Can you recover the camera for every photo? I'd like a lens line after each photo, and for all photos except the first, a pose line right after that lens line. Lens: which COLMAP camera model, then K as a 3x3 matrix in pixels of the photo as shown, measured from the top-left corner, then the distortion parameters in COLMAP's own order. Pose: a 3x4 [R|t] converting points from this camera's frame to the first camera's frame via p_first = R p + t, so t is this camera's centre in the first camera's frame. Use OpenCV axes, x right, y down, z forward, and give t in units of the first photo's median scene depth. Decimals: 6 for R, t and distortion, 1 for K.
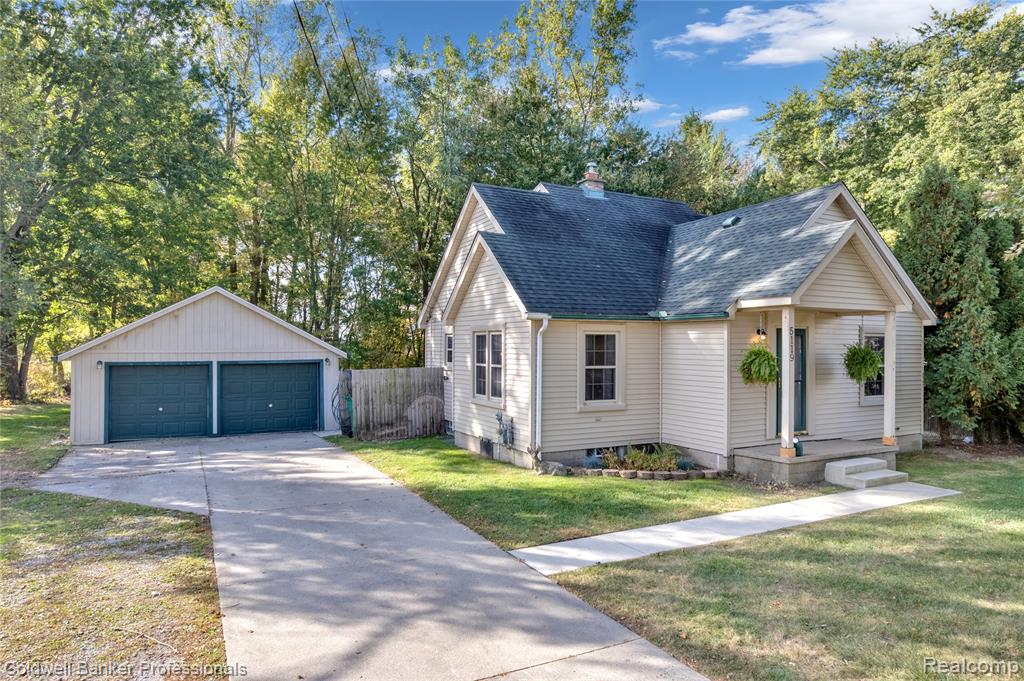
lens RADIAL K [[651.6, 0, 518.7], [0, 651.6, 340.7], [0, 0, 1]] dist [-0.068791, 0.055820]
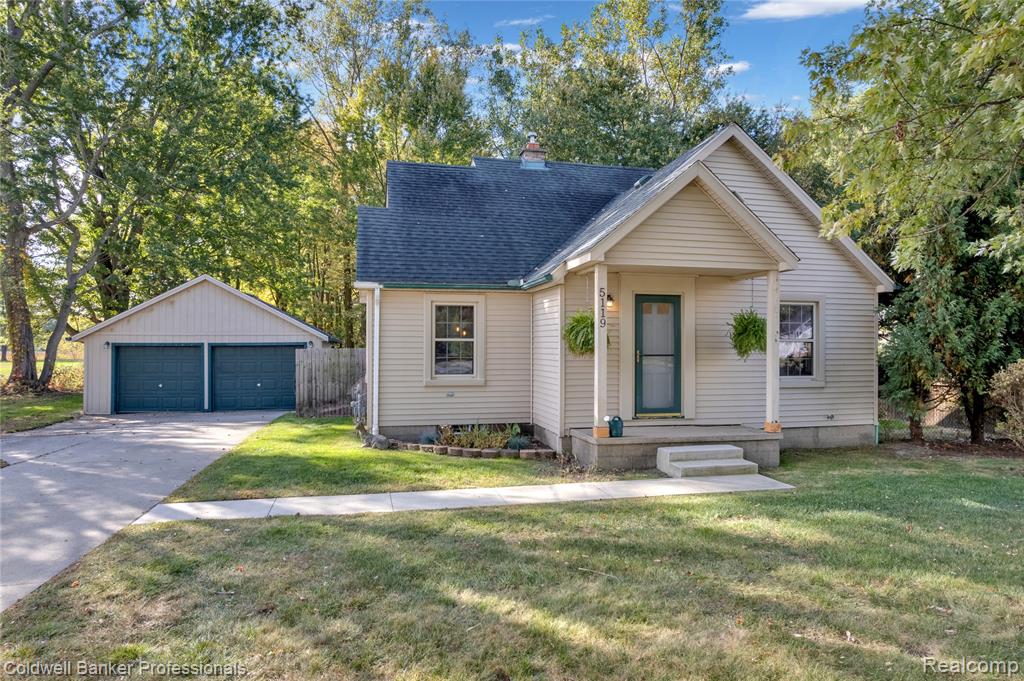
lens RADIAL K [[651.6, 0, 518.9], [0, 651.6, 341.2], [0, 0, 1]] dist [-0.068791, 0.055820]
pose [[0.967428, -0.002908, -0.253130, 0.461480], [0.003213, 0.999995, 0.000789, 0.042514], [0.253126, -0.001577, 0.967432, 0.105766]]
